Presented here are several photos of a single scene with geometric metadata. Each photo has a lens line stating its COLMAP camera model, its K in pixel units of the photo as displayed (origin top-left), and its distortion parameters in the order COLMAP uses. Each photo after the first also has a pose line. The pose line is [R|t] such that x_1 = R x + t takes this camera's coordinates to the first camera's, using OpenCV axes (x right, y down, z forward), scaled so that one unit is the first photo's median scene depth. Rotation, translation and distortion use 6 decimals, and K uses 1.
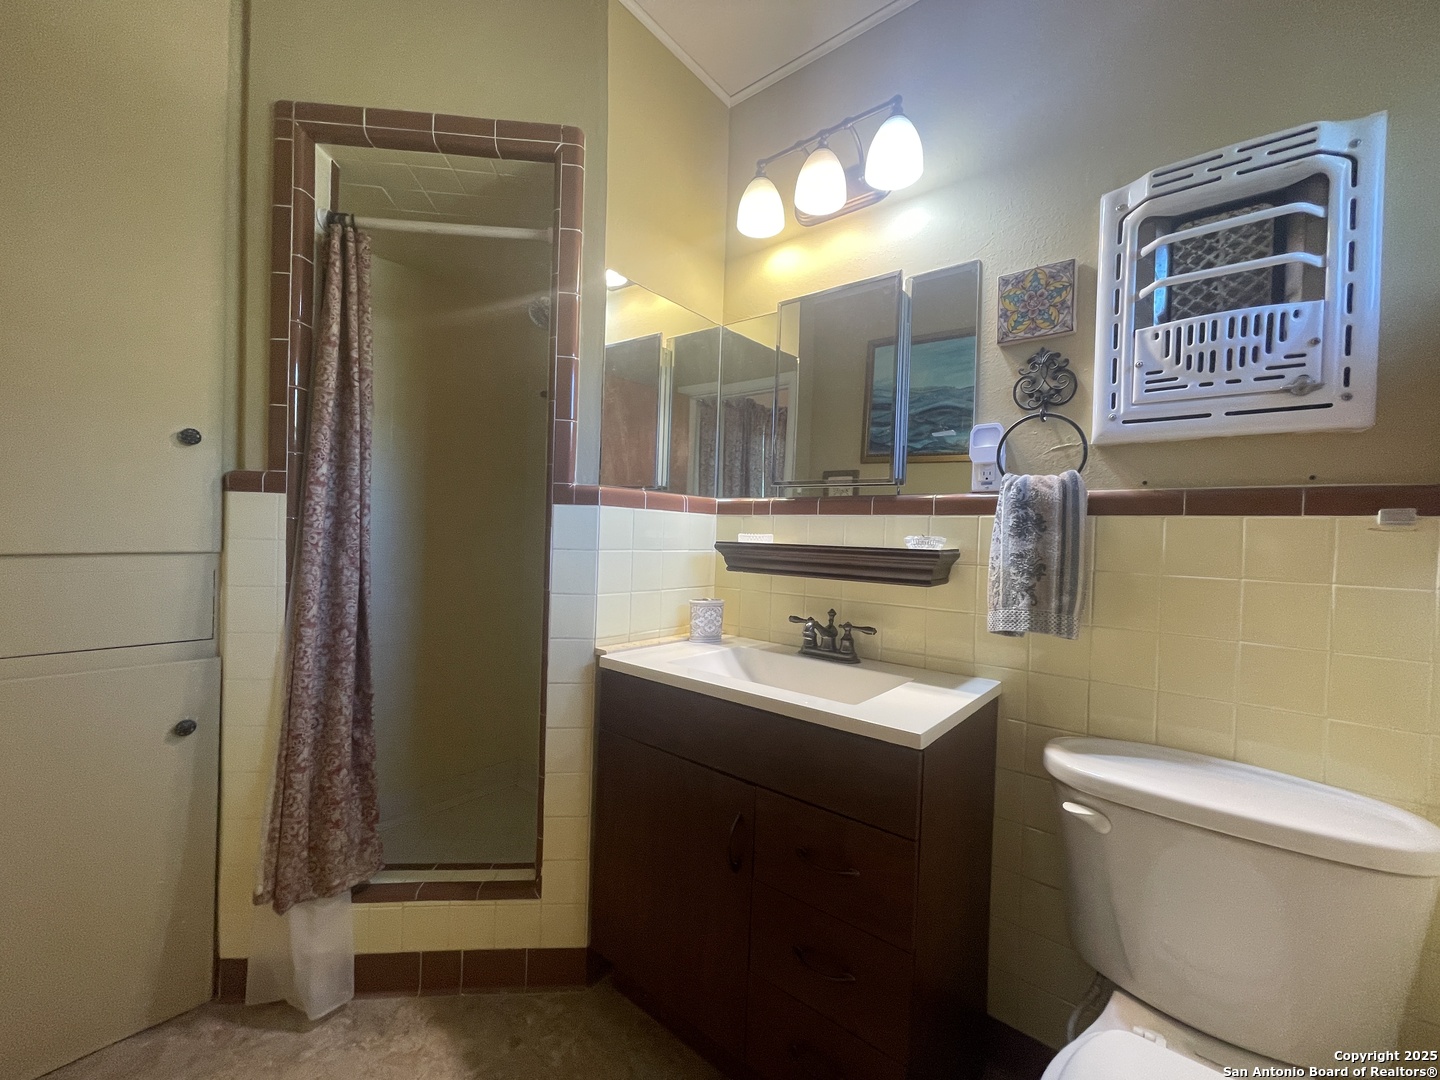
lens RADIAL K [[584.6, 0, 722.7], [0, 584.6, 536.3], [0, 0, 1]] dist [-0.000080, 0.000018]
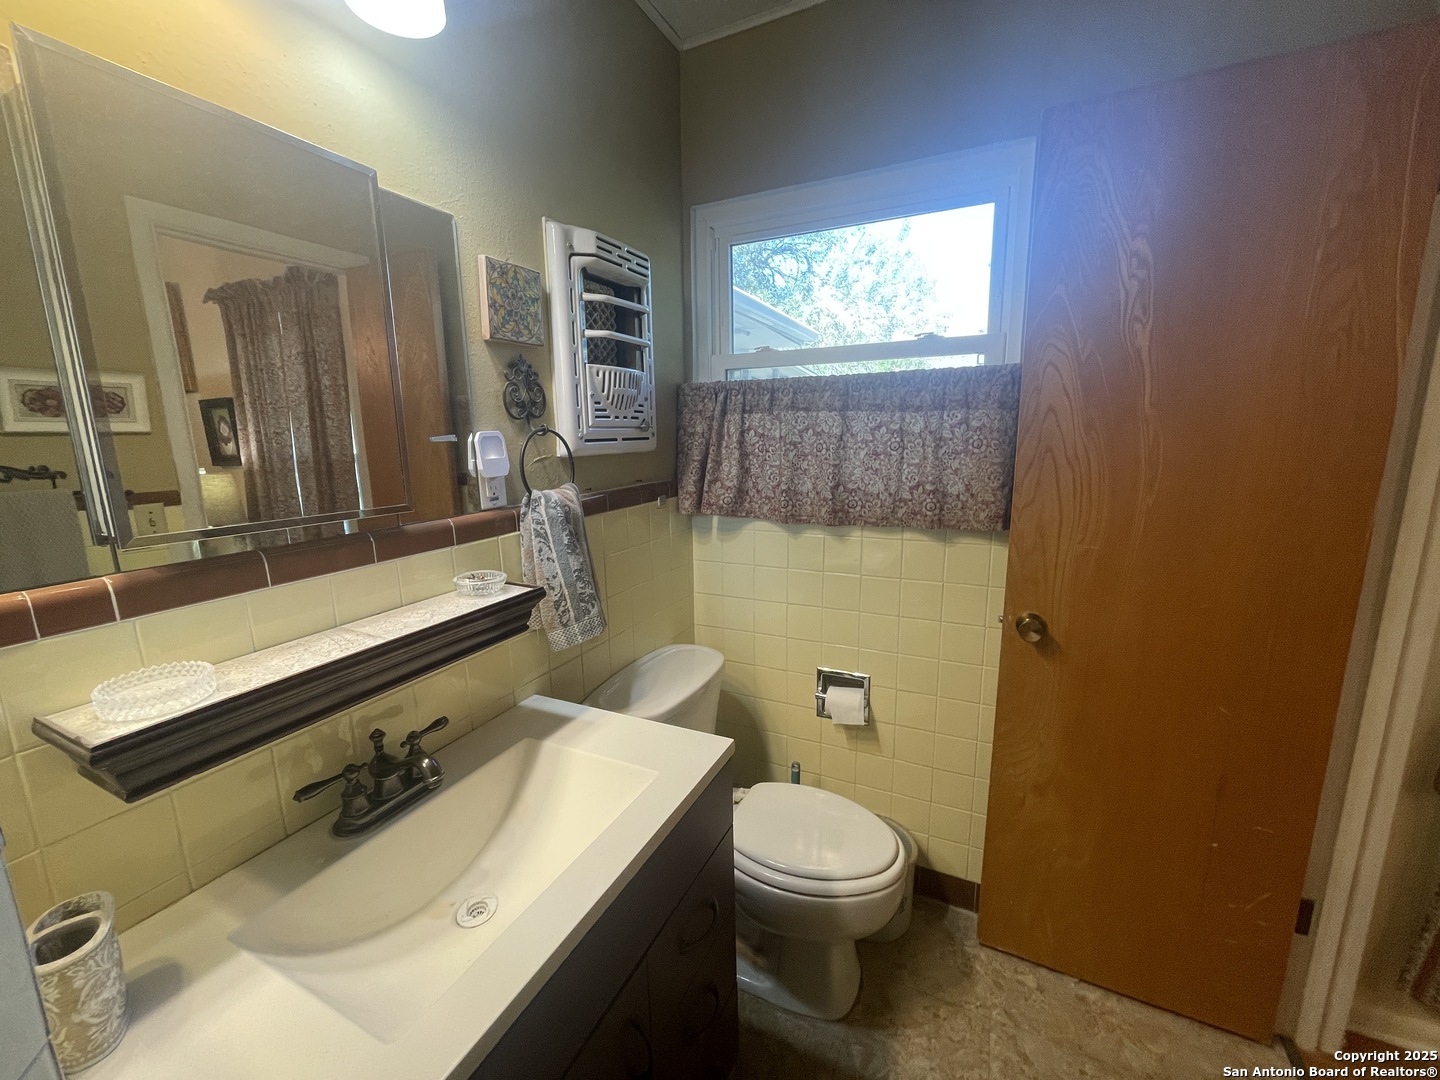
lens RADIAL K [[584.6, 0, 718.6], [0, 584.6, 540.7], [0, 0, 1]] dist [-0.000080, 0.000018]
pose [[-0.237820, -0.203659, 0.949718, -0.556317], [0.019443, 0.976577, 0.214288, -0.244800], [-0.971115, 0.069427, -0.228290, 1.012140]]
